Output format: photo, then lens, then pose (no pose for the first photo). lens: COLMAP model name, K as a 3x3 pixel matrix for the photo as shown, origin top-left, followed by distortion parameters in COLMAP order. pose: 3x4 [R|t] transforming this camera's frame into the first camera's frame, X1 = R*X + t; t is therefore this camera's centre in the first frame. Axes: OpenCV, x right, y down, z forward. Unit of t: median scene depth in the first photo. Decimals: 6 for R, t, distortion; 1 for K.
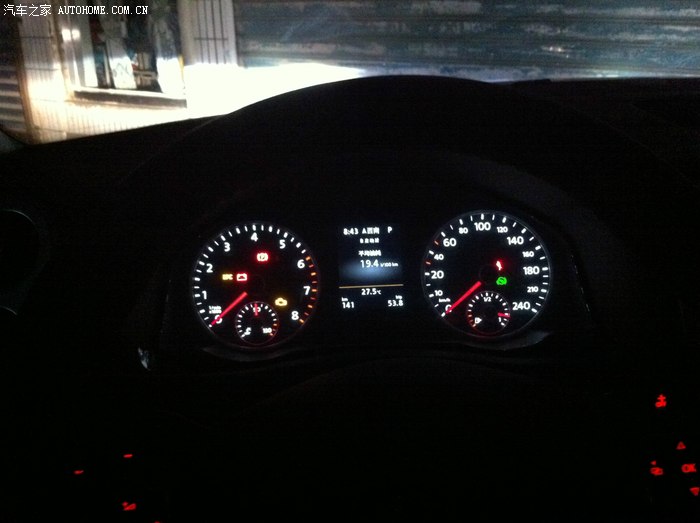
lens RADIAL K [[673.6, 0, 350.0], [0, 673.6, 261.5], [0, 0, 1]] dist [-0.004127, -0.129254]
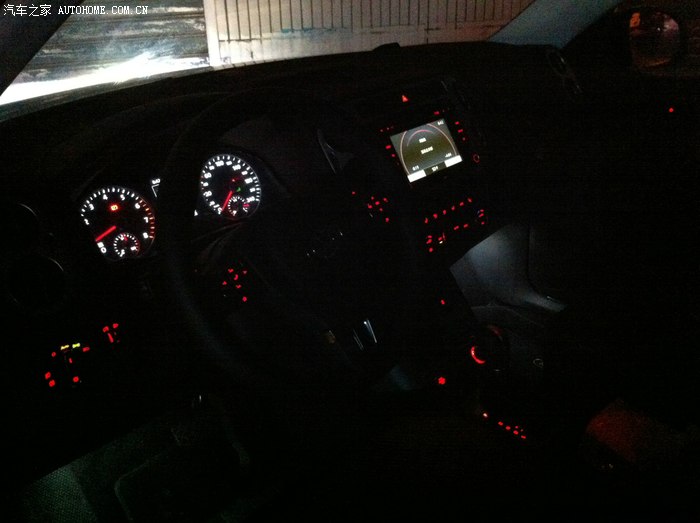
lens RADIAL K [[673.6, 0, 350.0], [0, 673.6, 261.5], [0, 0, 1]] dist [-0.004127, -0.129254]
pose [[0.702316, -0.286436, 0.651695, -0.832000], [0.273658, 0.953763, 0.124288, 0.072425], [-0.657163, 0.091052, 0.748229, -0.590332]]
